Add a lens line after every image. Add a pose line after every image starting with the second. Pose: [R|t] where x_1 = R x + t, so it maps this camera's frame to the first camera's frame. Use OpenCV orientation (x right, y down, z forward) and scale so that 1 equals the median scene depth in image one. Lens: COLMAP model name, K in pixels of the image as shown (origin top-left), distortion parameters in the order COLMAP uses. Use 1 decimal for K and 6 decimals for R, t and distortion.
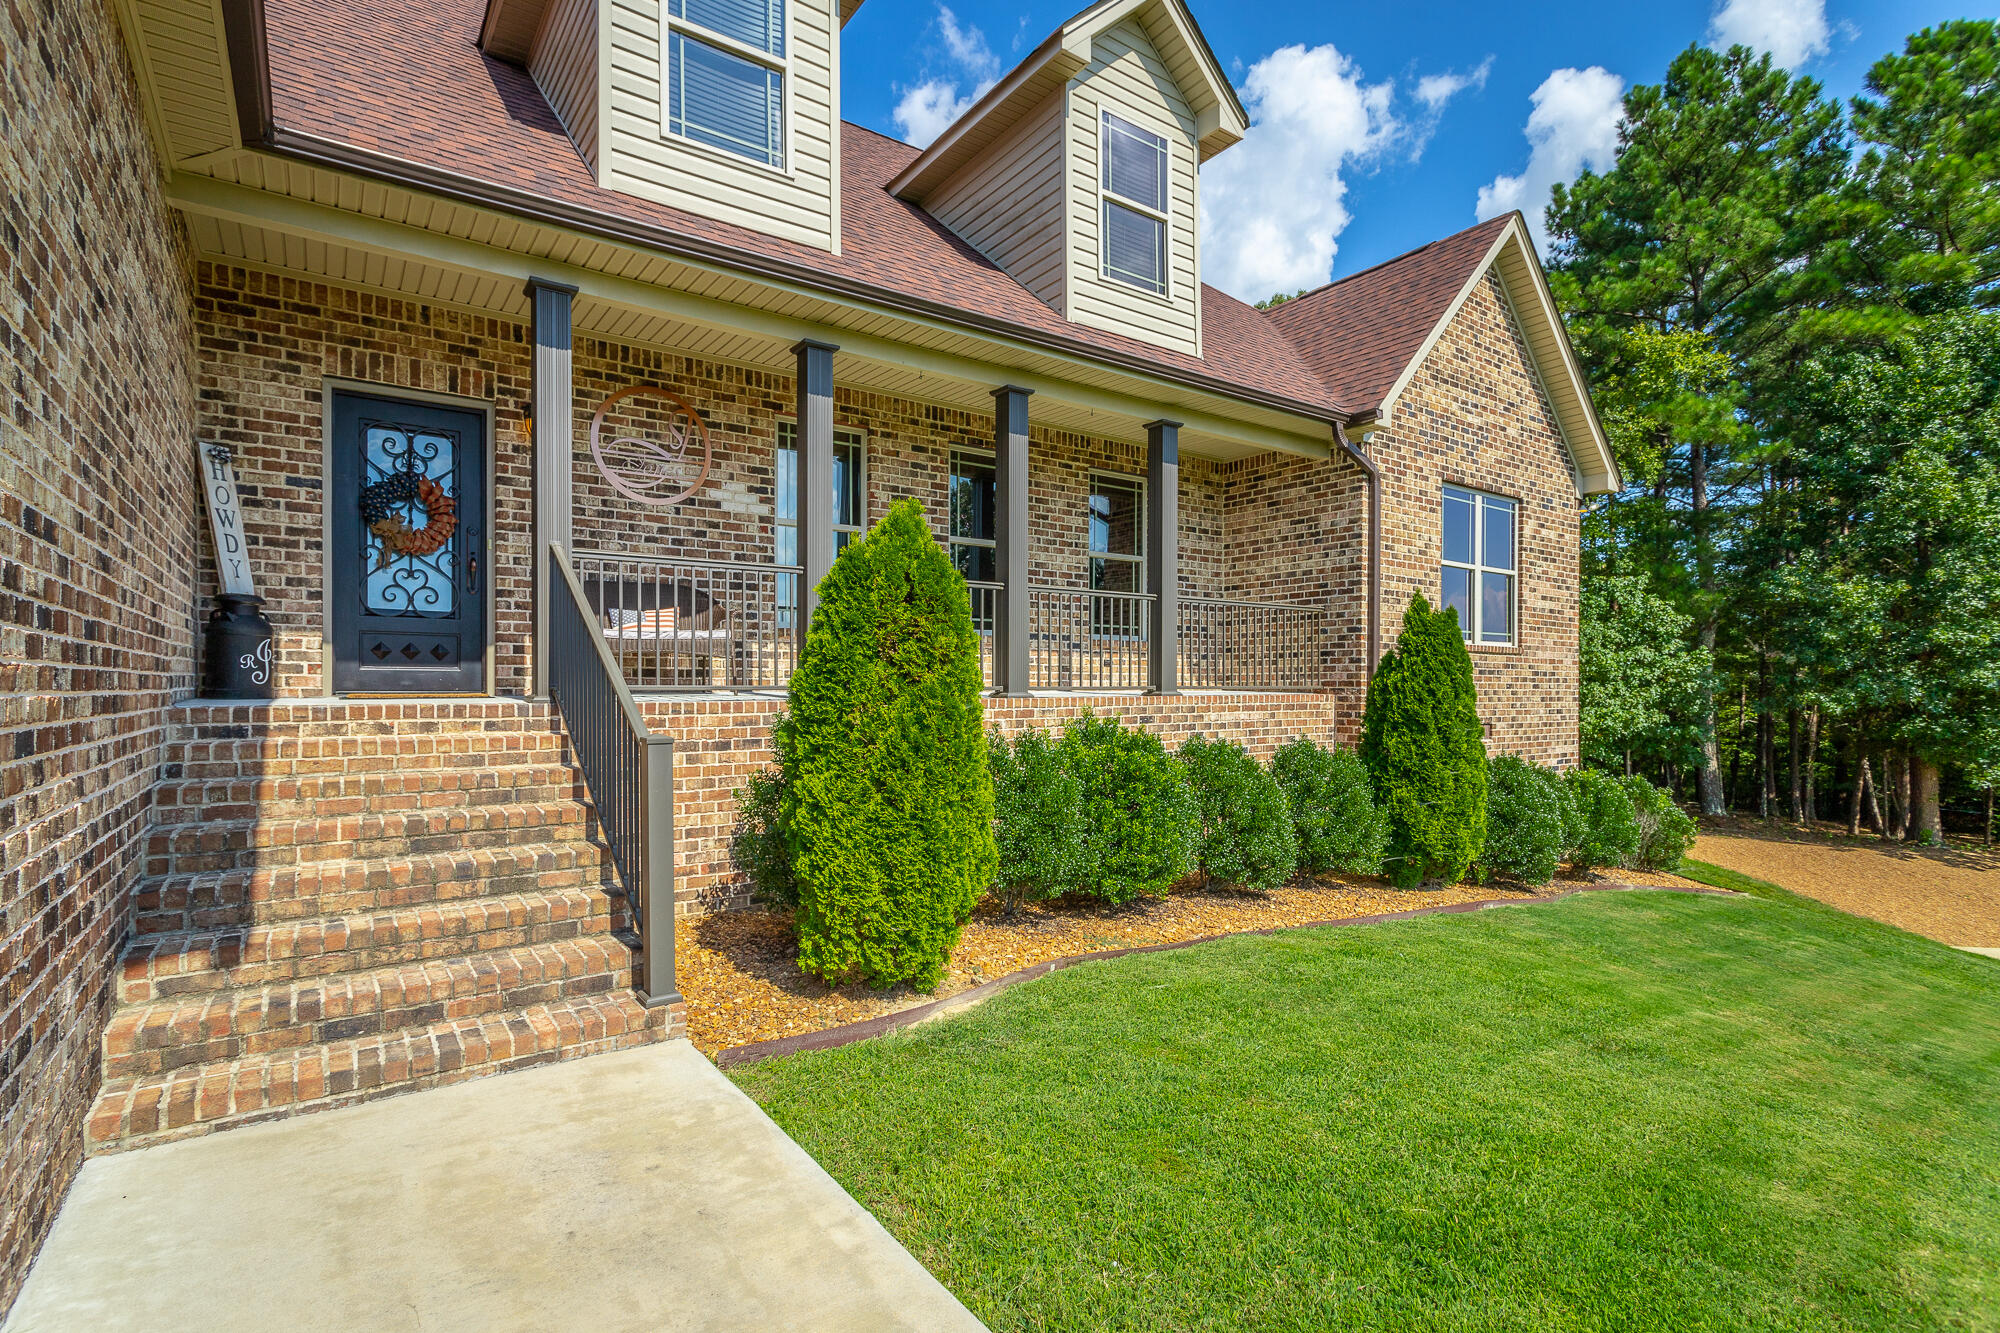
lens RADIAL K [[952.1, 0, 991.4], [0, 952.1, 693.7], [0, 0, 1]] dist [0.000352, 0.000059]
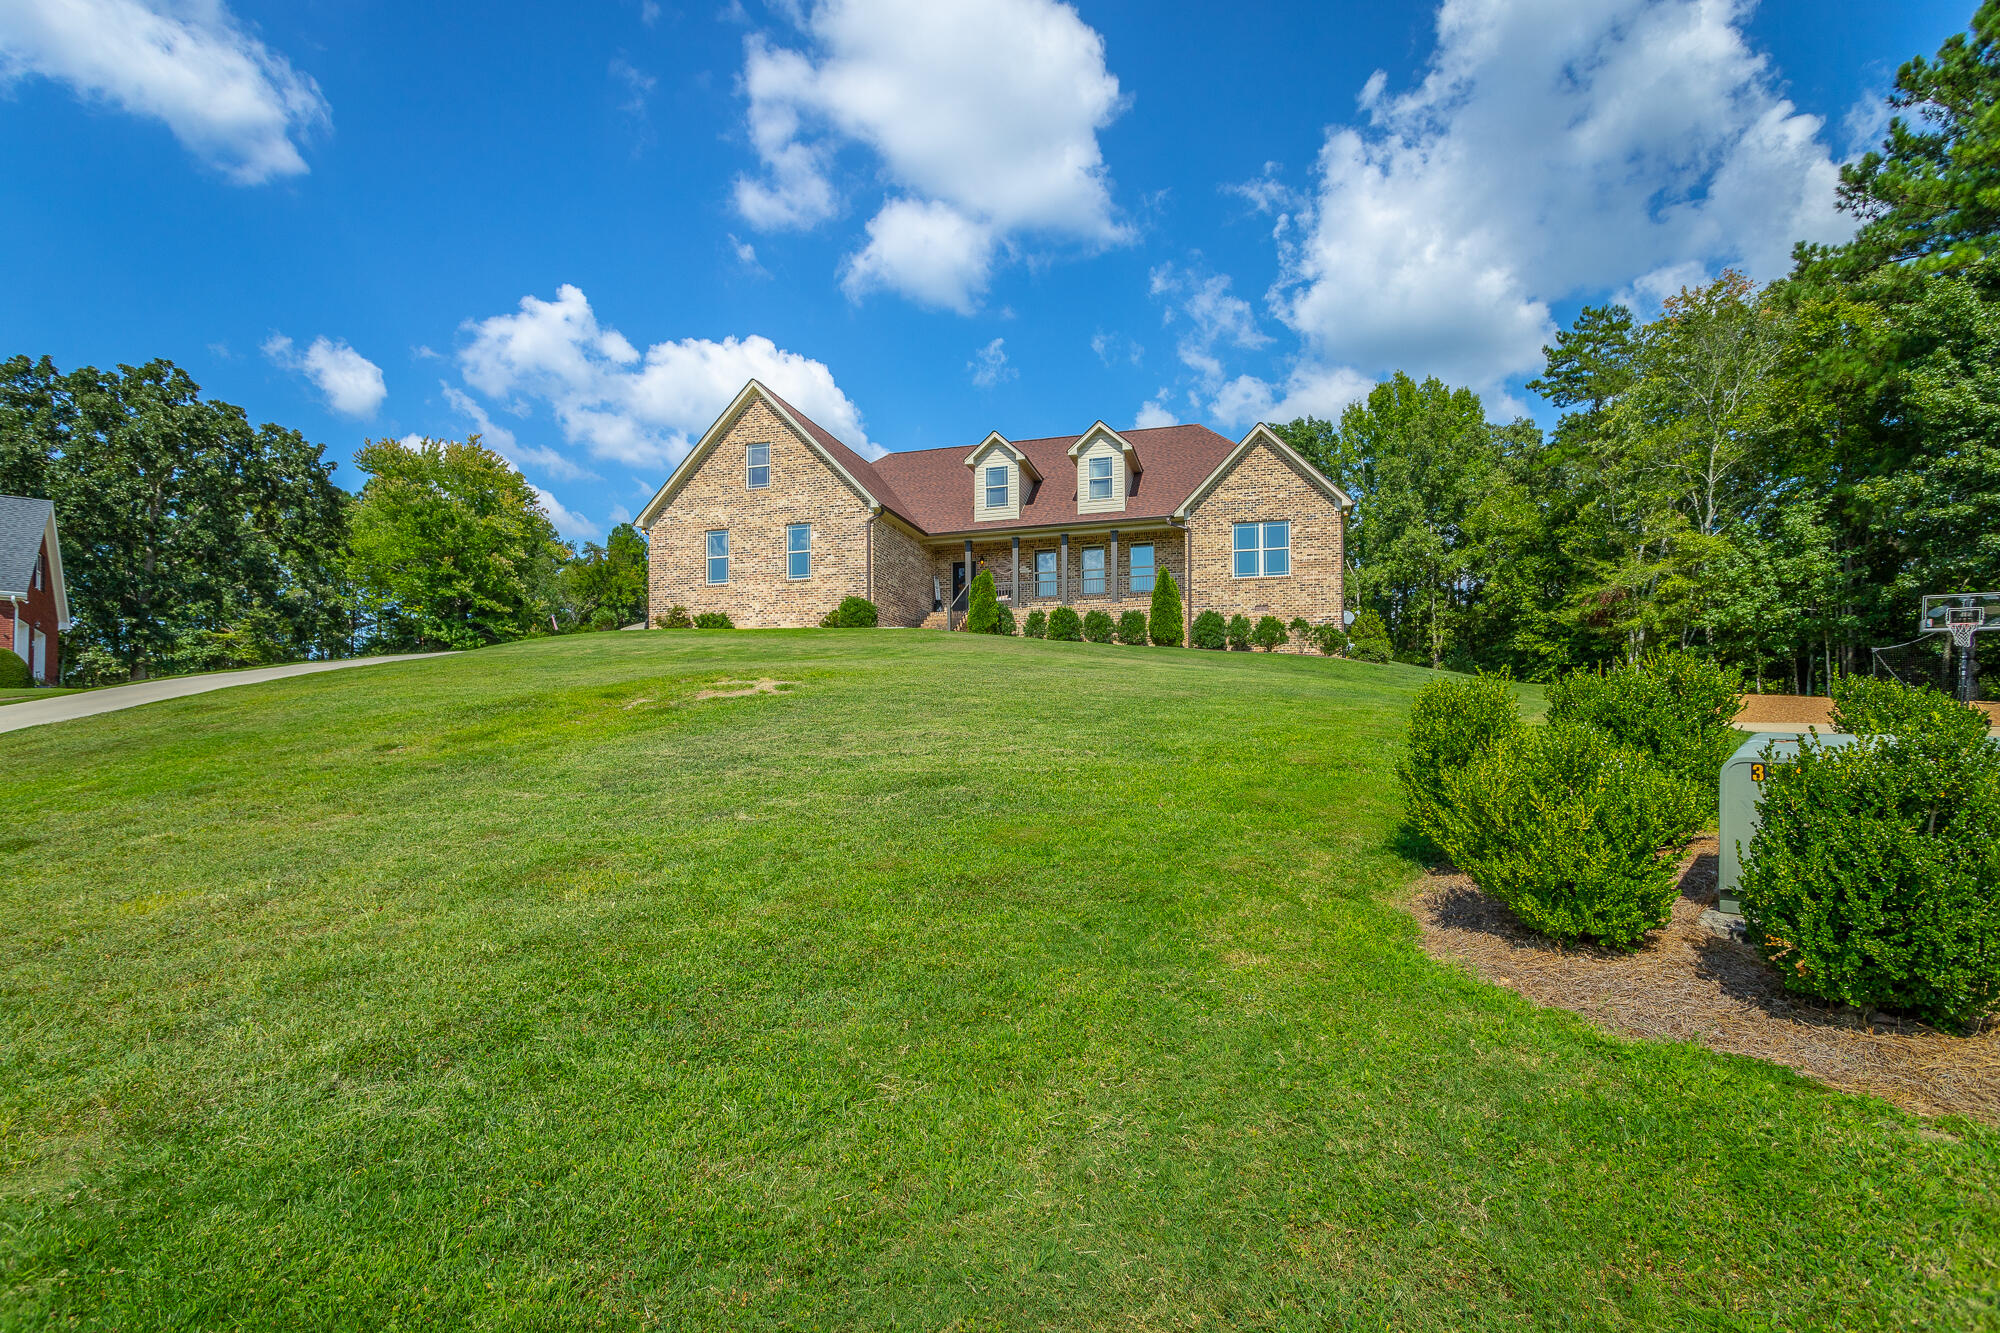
lens RADIAL K [[962.7, 0, 1004.3], [0, 962.7, 726.9], [0, 0, 1]] dist [-0.013922, 0.021625]
pose [[0.634355, -0.026078, -0.772602, 3.477036], [-0.000375, 0.999420, -0.034041, 0.757574], [0.773042, 0.021884, 0.633978, -2.108141]]
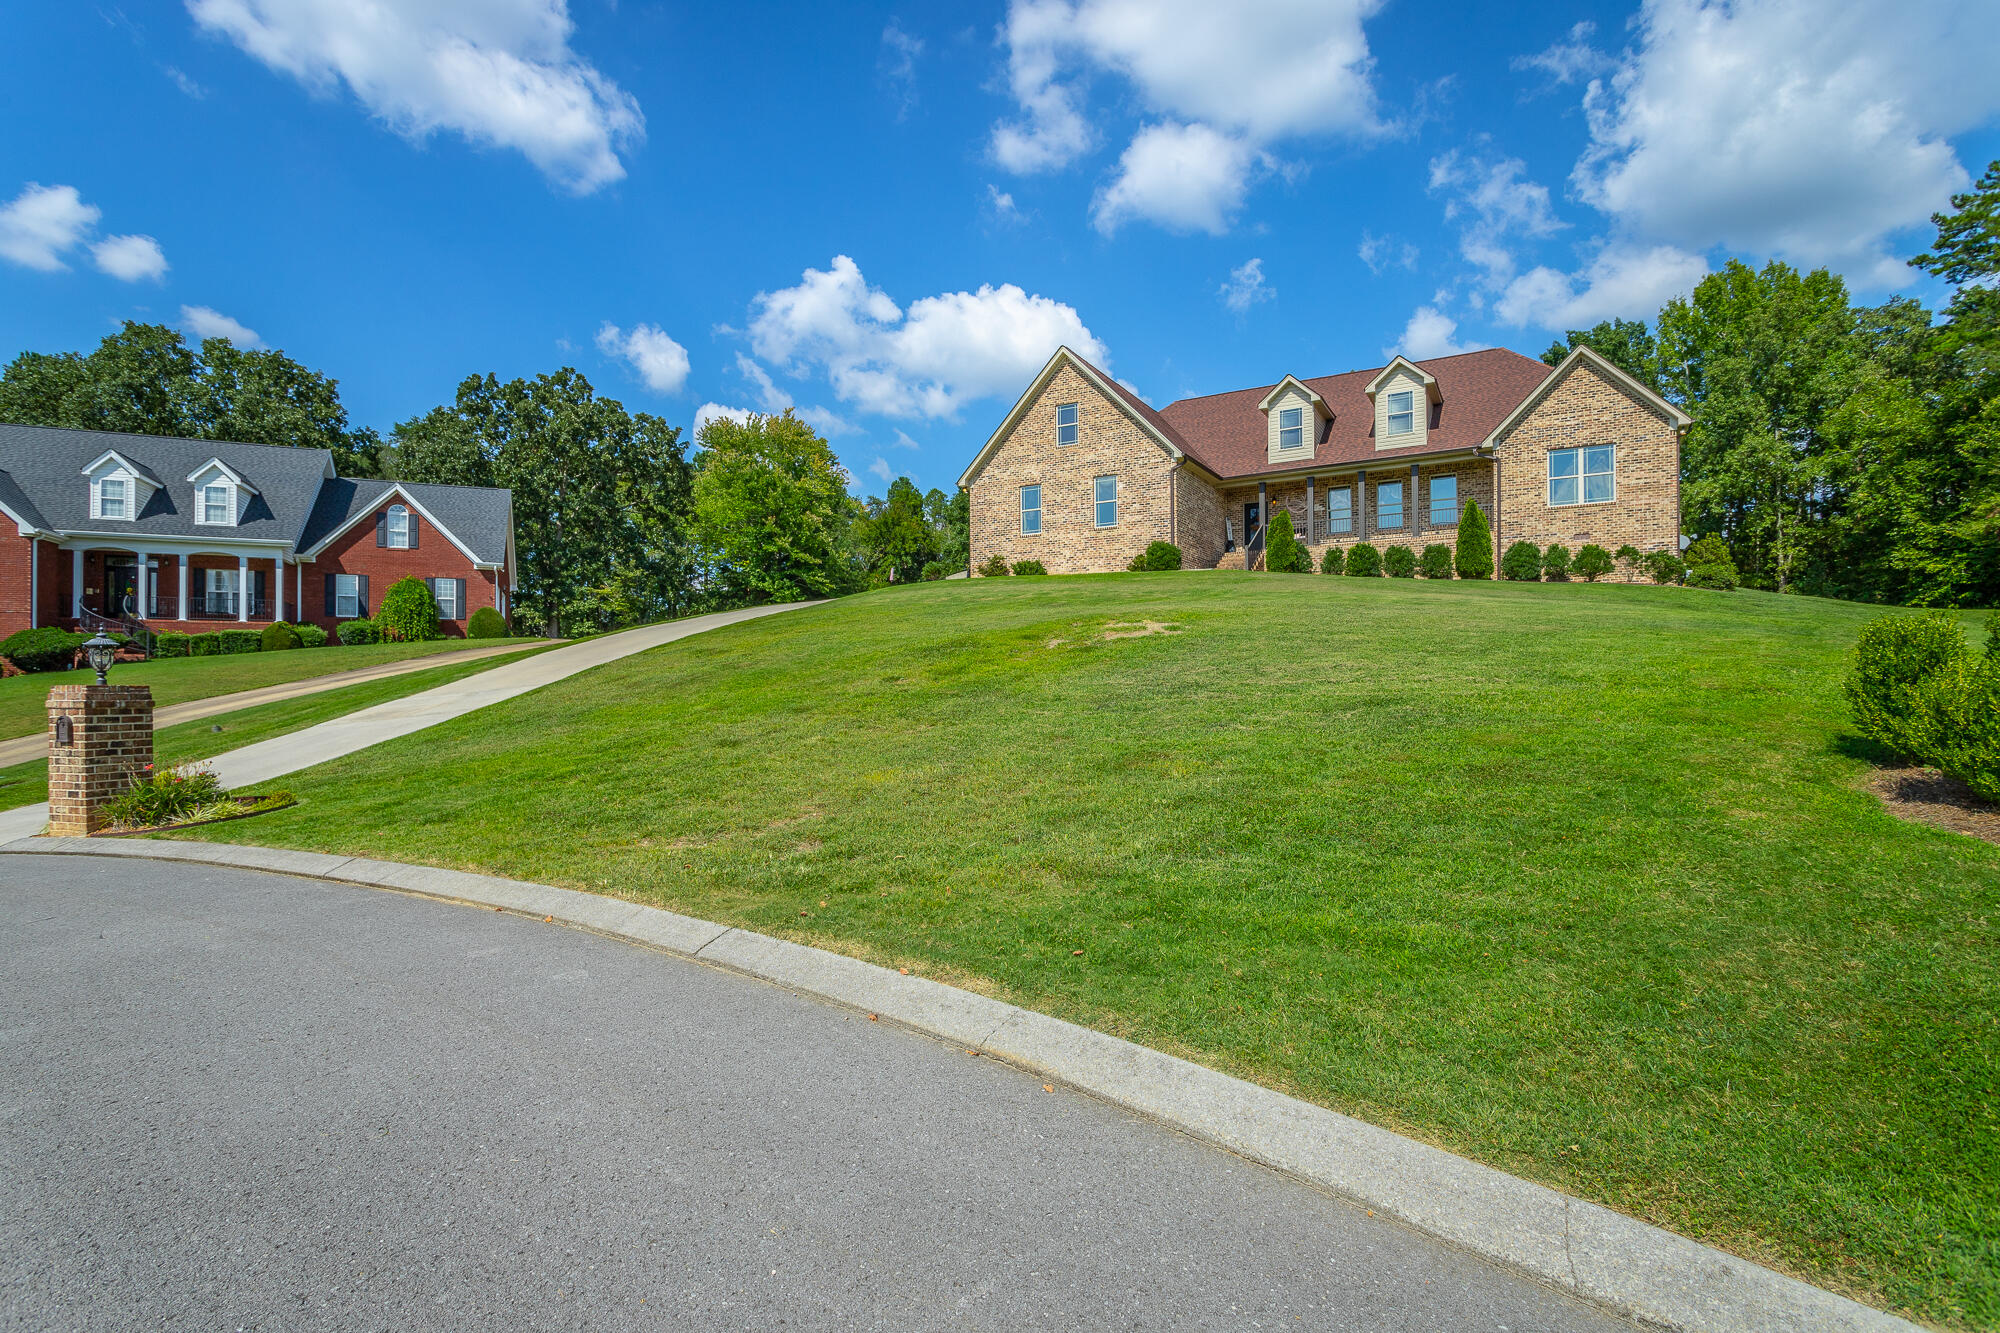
lens RADIAL K [[960.6, 0, 1005.6], [0, 960.6, 674.6], [0, 0, 1]] dist [0.006268, 0.000876]
pose [[0.425812, -0.019448, -0.904603, 3.601142], [-0.001127, 0.999757, -0.022024, 0.773343], [0.904811, 0.010397, 0.425687, -2.543407]]
